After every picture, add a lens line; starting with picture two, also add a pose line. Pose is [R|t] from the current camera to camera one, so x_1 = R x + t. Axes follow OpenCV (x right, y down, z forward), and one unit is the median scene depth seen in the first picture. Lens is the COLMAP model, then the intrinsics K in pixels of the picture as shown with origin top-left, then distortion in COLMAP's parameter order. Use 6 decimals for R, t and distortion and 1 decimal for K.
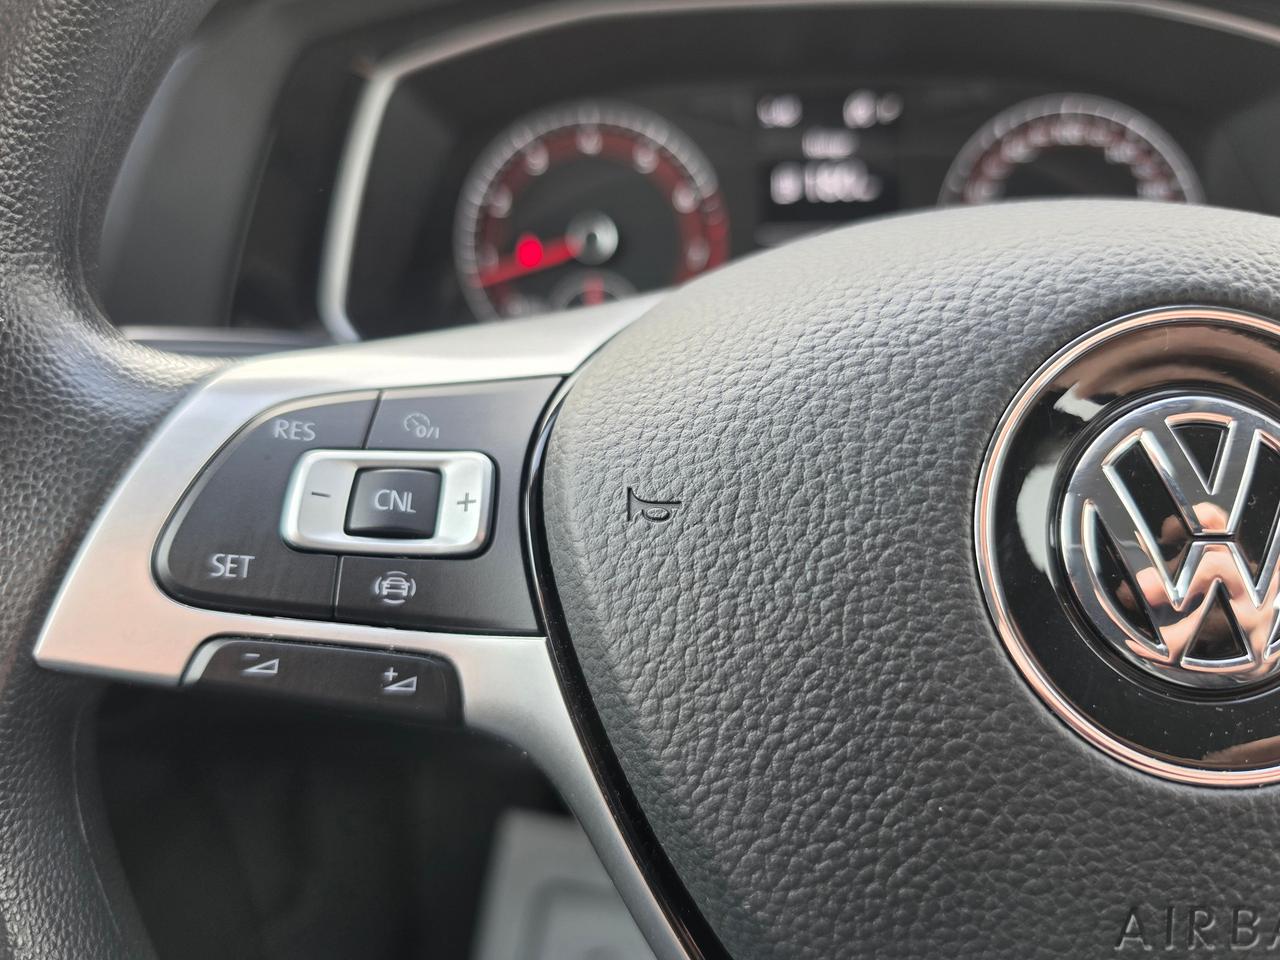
lens RADIAL K [[921.2, 0, 640.0], [0, 921.2, 480.0], [0, 0, 1]] dist [-0.019792, -0.005648]
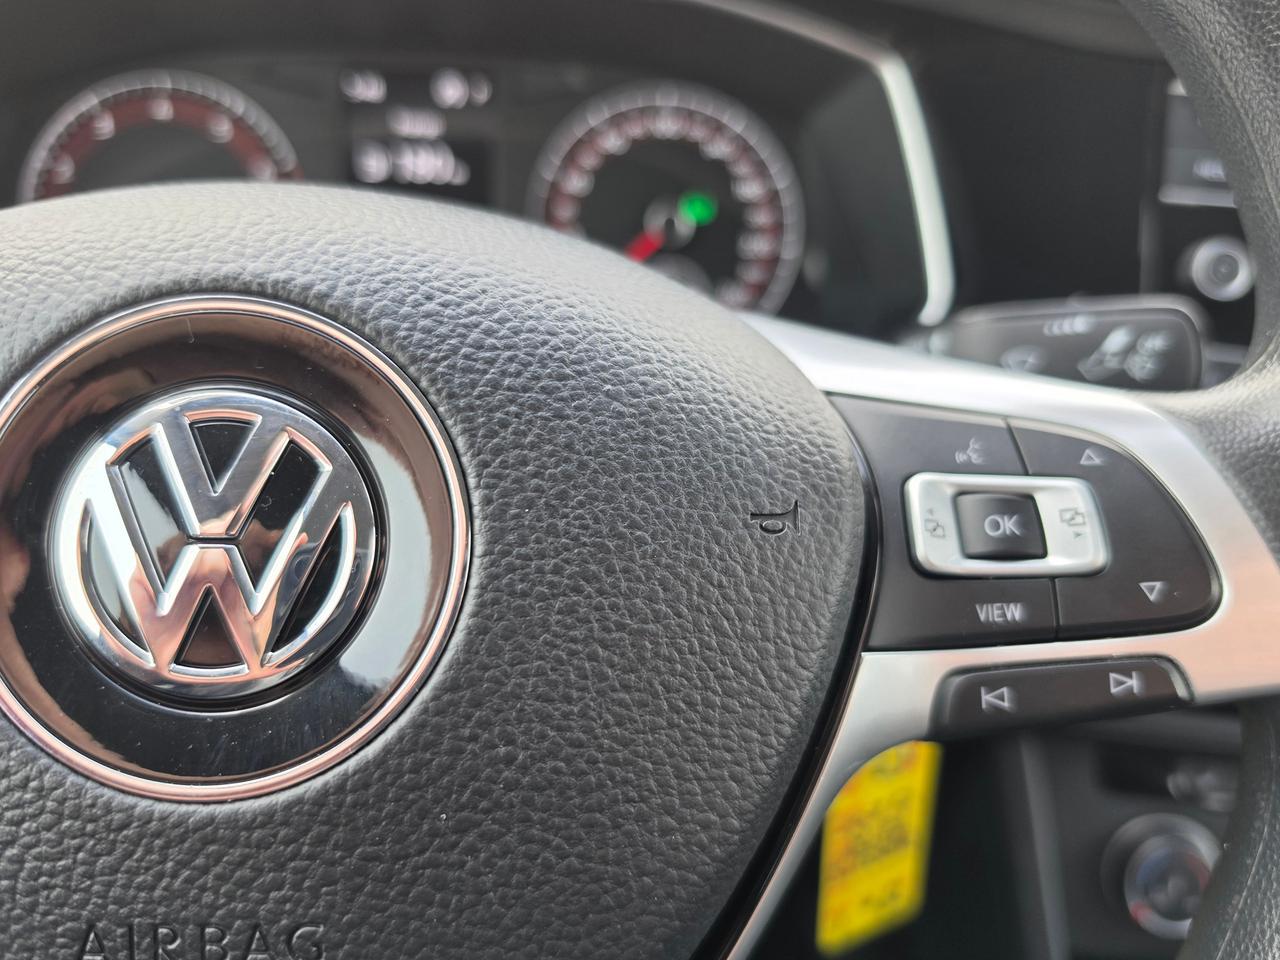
lens RADIAL K [[961.2, 0, 640.0], [0, 961.2, 480.0], [0, 0, 1]] dist [-0.057675, 0.002018]
pose [[0.990307, 0.018548, 0.137650, 0.904901], [-0.019378, 0.999801, 0.004690, -0.012153], [-0.137536, -0.007312, 0.990470, -0.039654]]
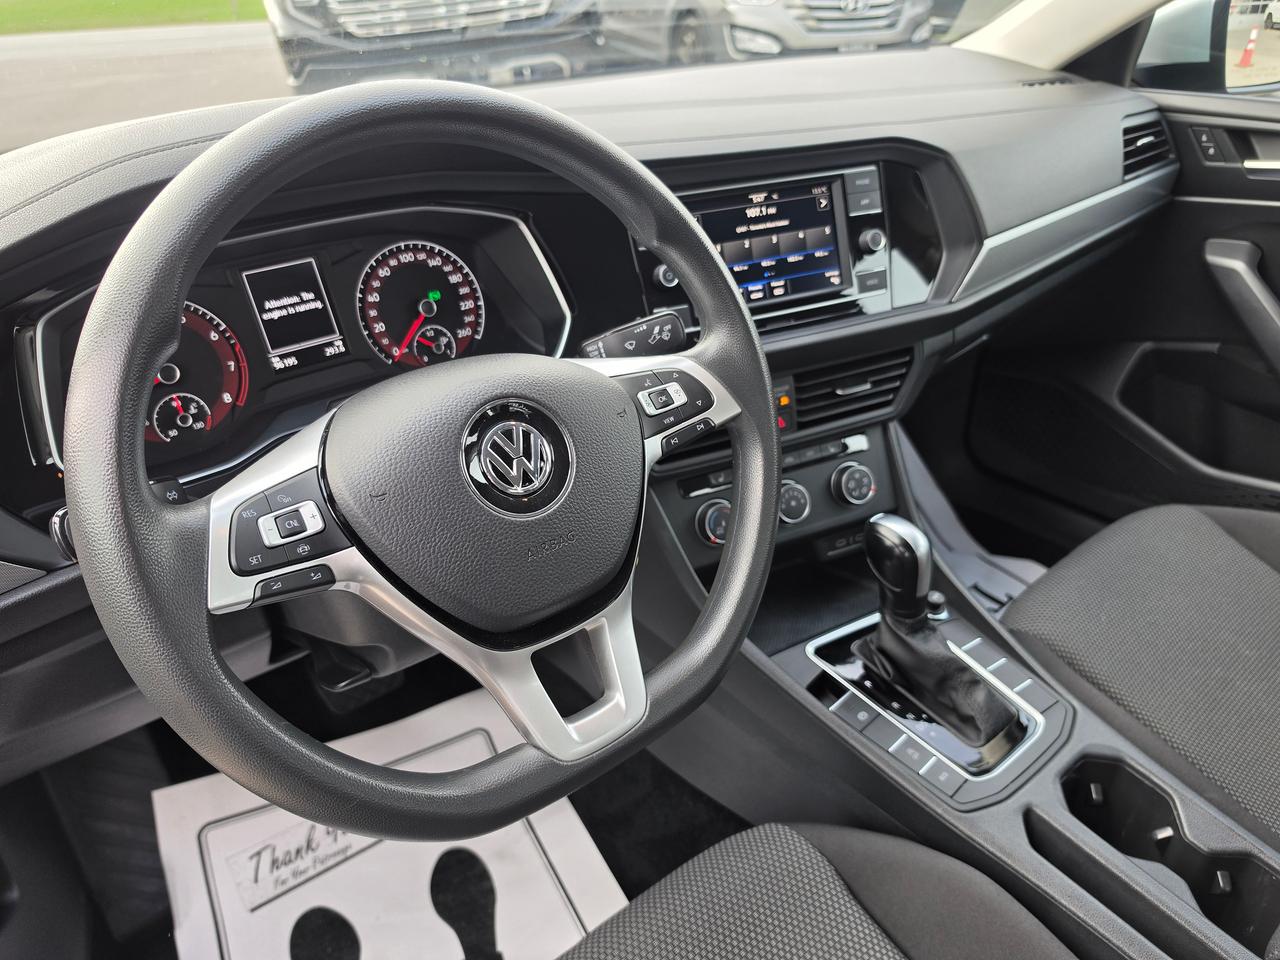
lens RADIAL K [[867.4, 0, 642.9], [0, 867.4, 464.4], [0, 0, 1]] dist [0.076066, -0.090798]
pose [[0.744711, -0.301888, 0.595205, -1.143934], [0.267327, 0.952105, 0.148432, -0.303956], [-0.611508, 0.048575, 0.789746, -2.165323]]
